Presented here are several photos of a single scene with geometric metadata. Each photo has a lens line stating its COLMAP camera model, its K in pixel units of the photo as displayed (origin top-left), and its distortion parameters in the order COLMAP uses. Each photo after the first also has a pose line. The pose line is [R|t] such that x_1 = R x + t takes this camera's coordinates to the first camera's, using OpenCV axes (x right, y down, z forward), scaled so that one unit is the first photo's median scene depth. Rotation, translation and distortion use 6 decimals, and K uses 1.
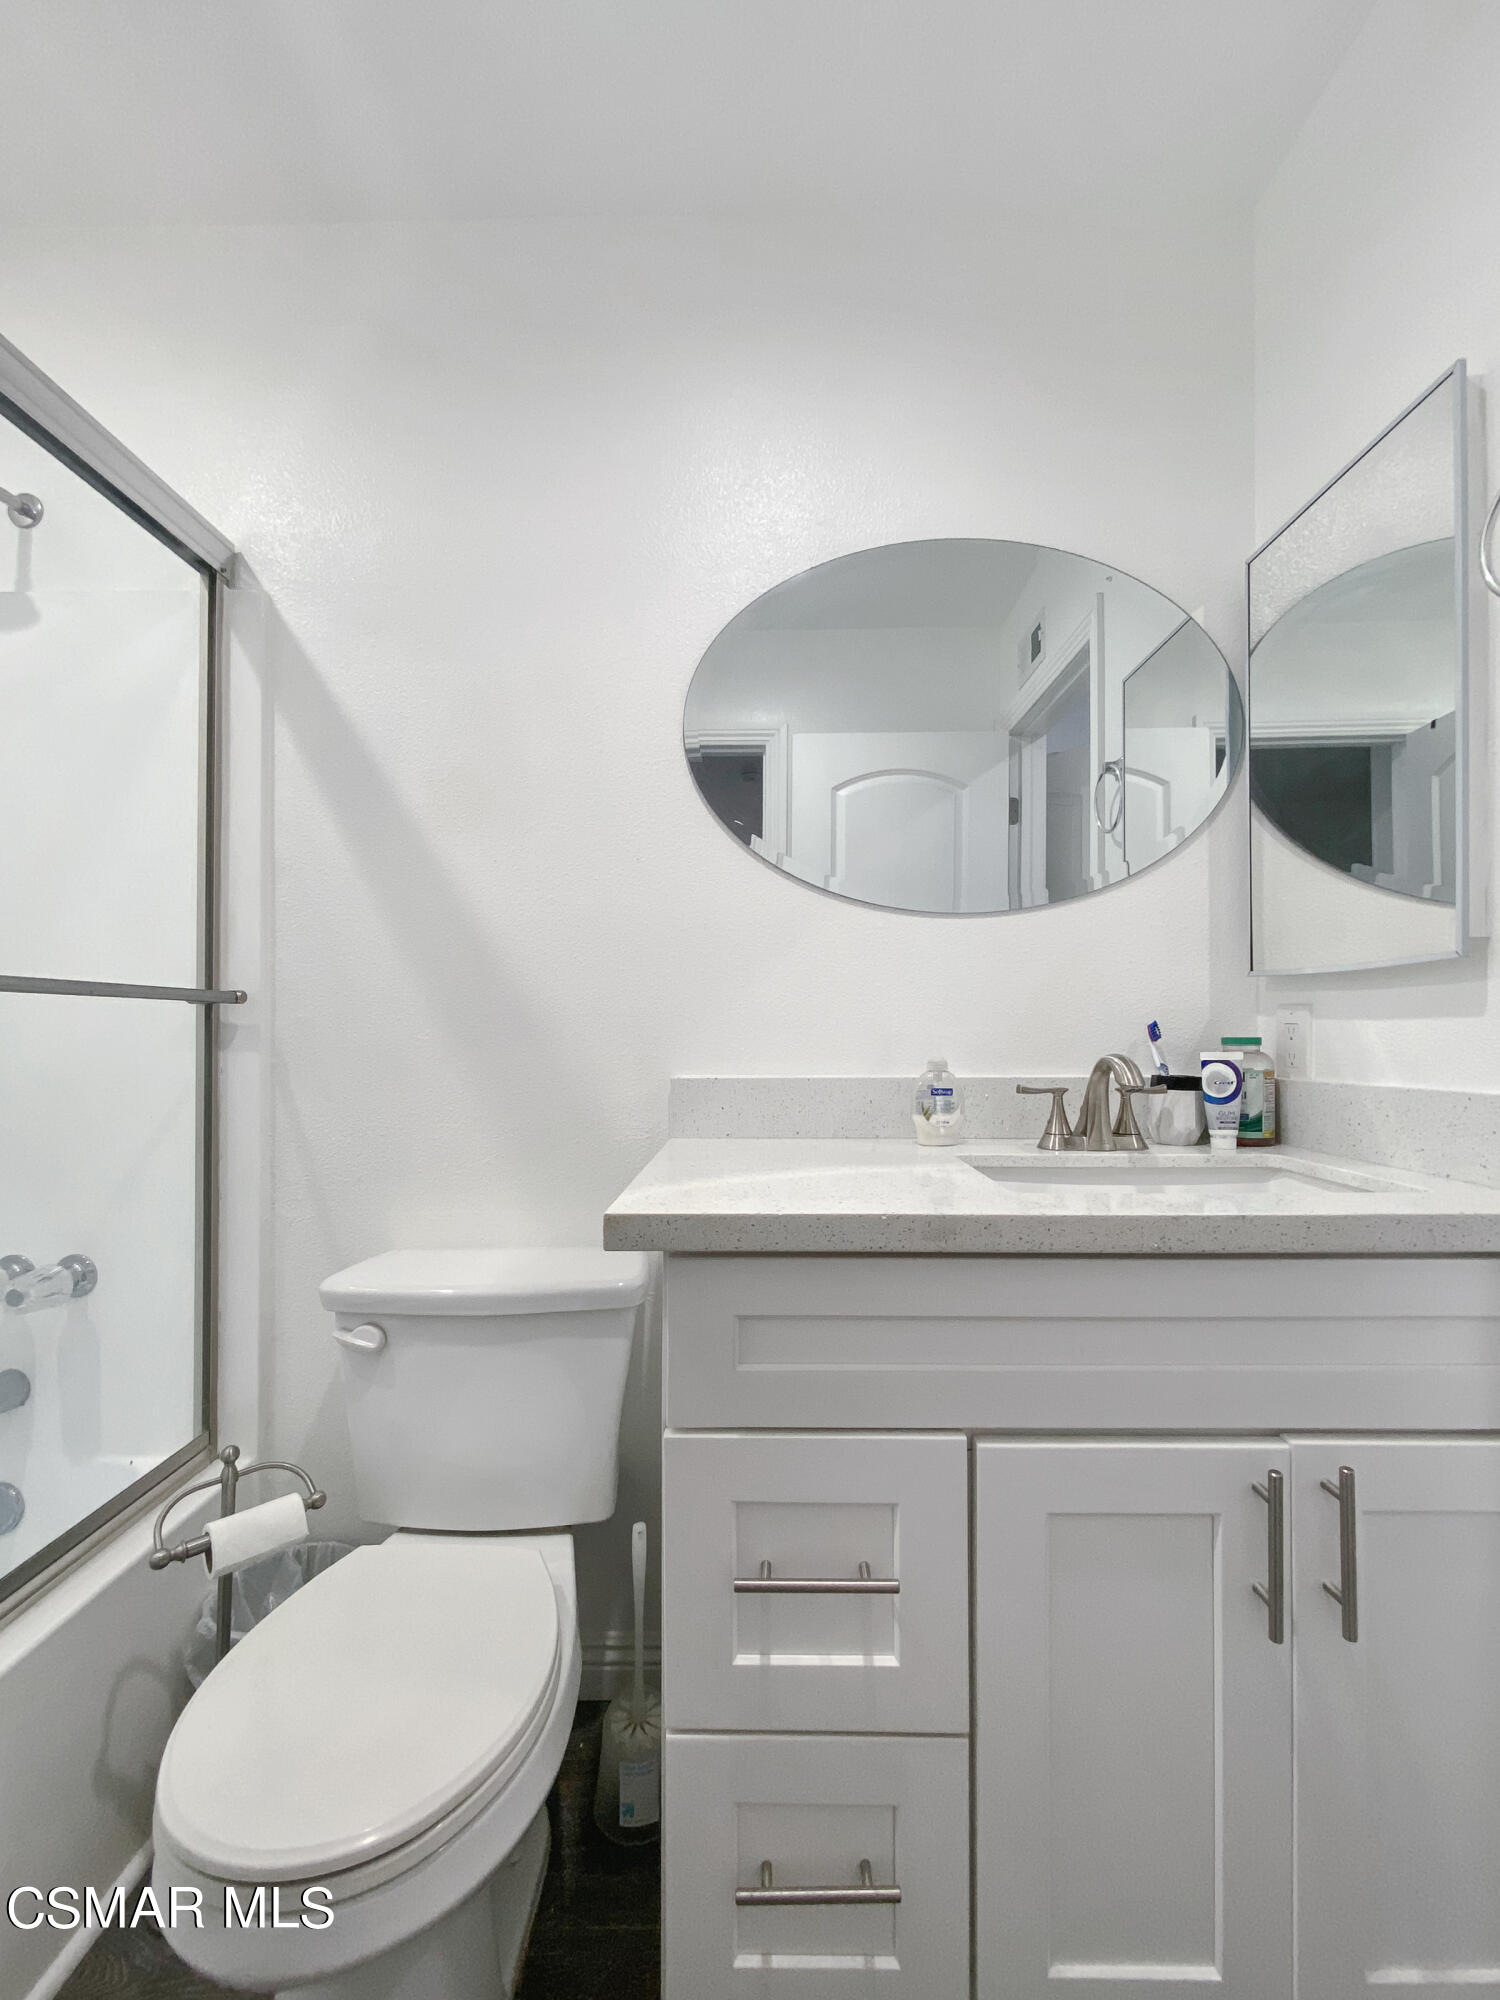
lens RADIAL K [[824.0, 0, 751.9], [0, 824.0, 1024.7], [0, 0, 1]] dist [0.001950, -0.000569]
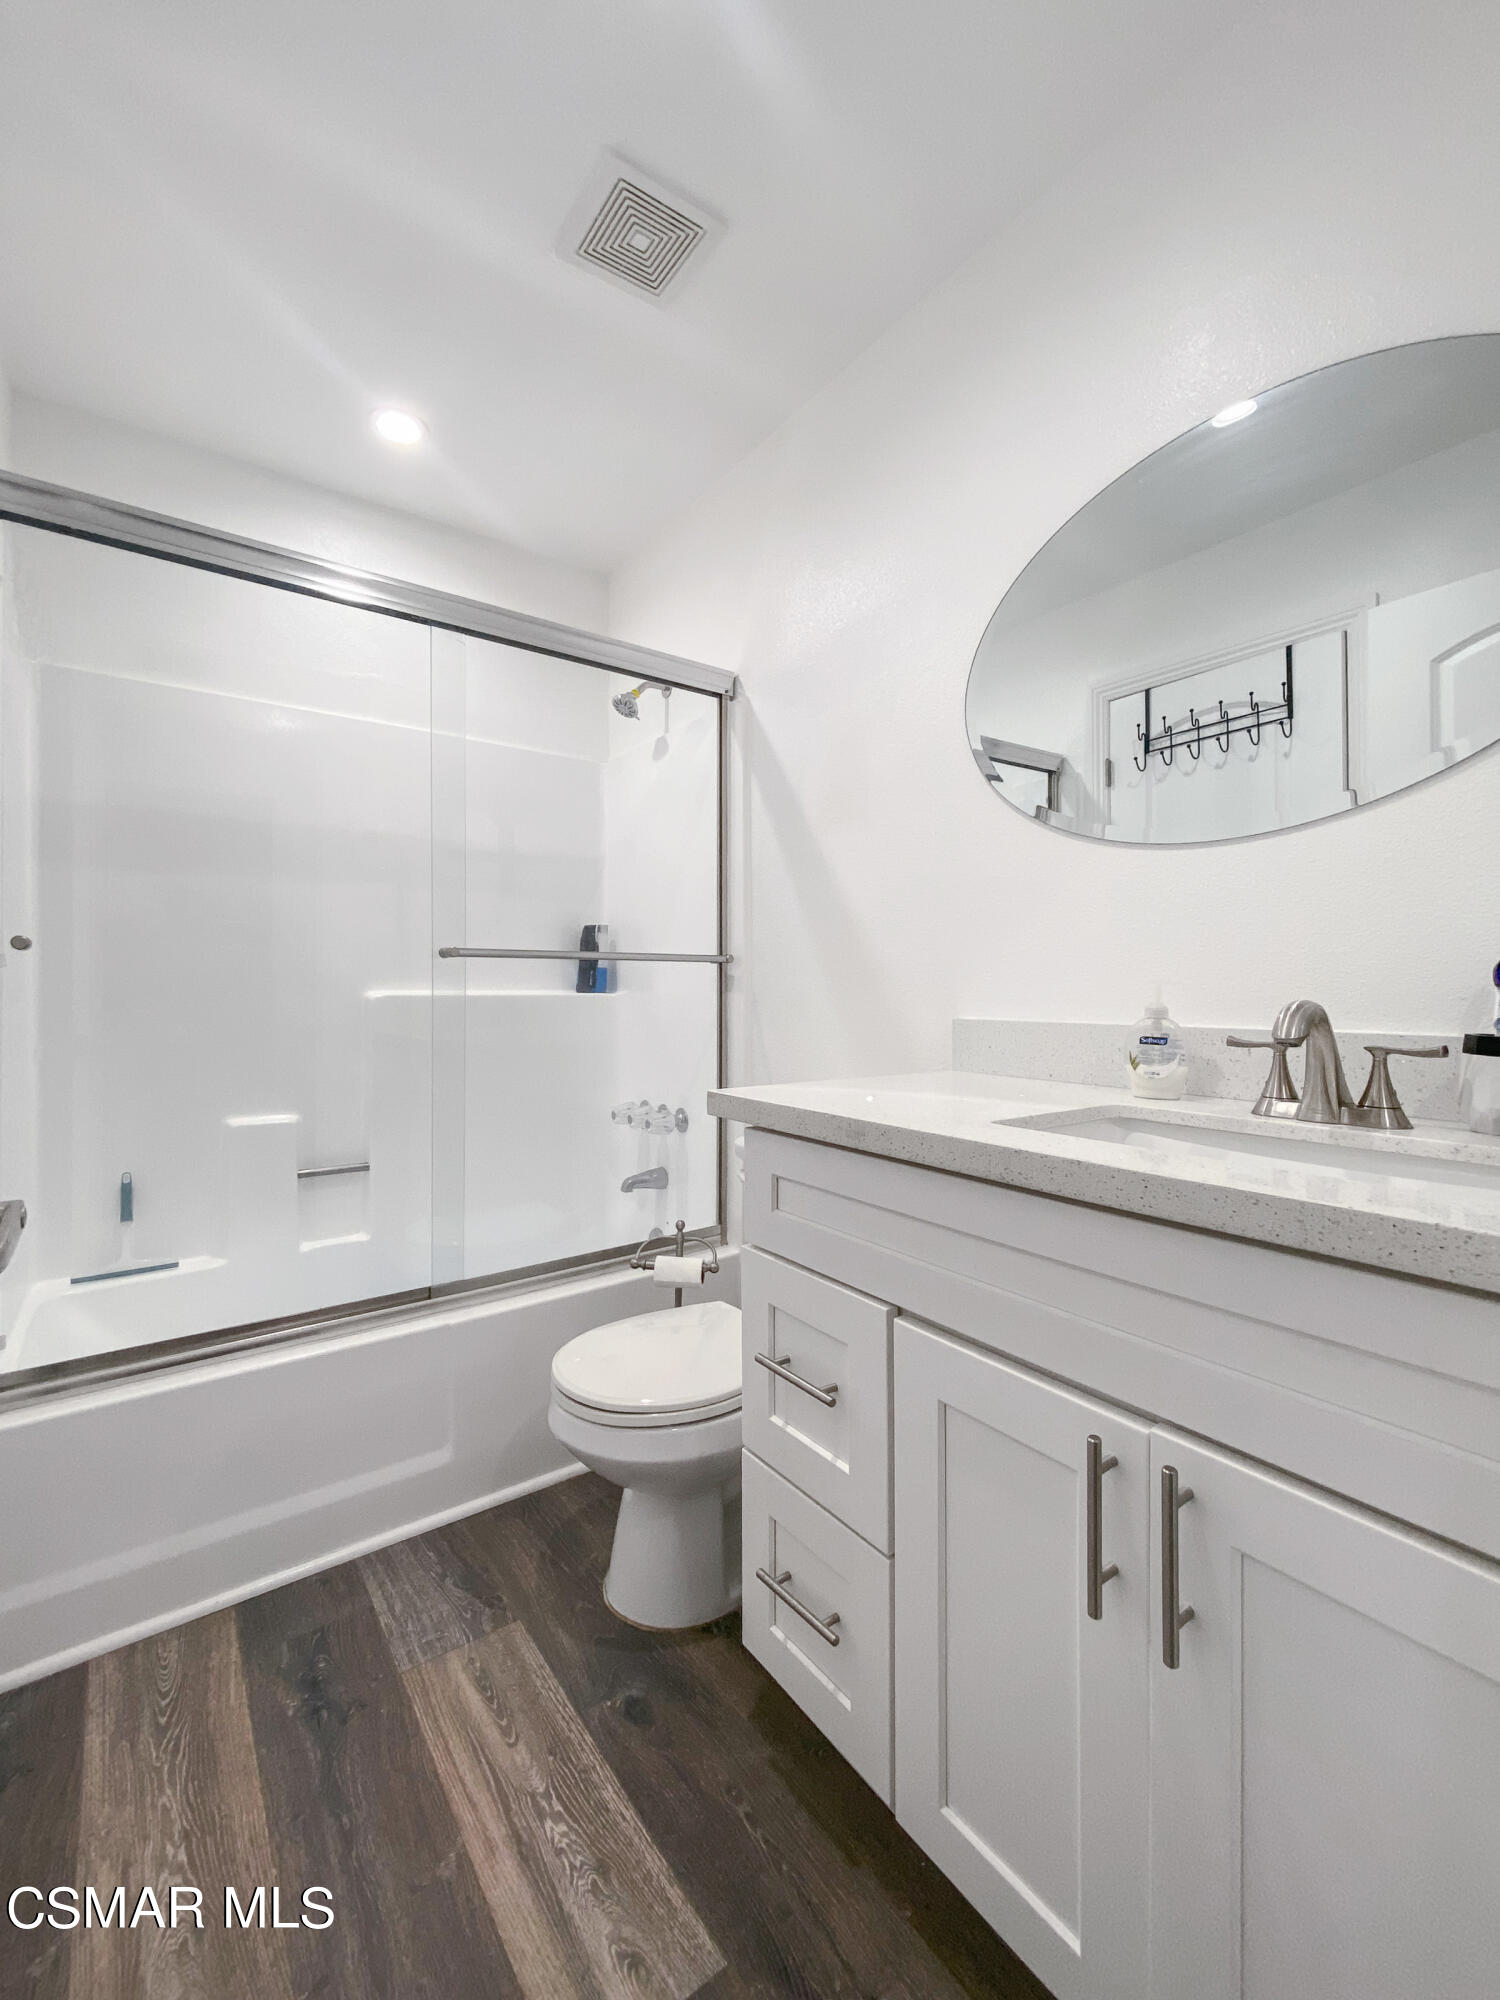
lens RADIAL K [[815.9, 0, 750.9], [0, 815.9, 986.4], [0, 0, 1]] dist [-0.000865, -0.000561]
pose [[0.603329, -0.000105, -0.797492, 0.688522], [0.004477, 0.999985, 0.003255, 0.015695], [0.797480, -0.005535, 0.603320, 0.081802]]
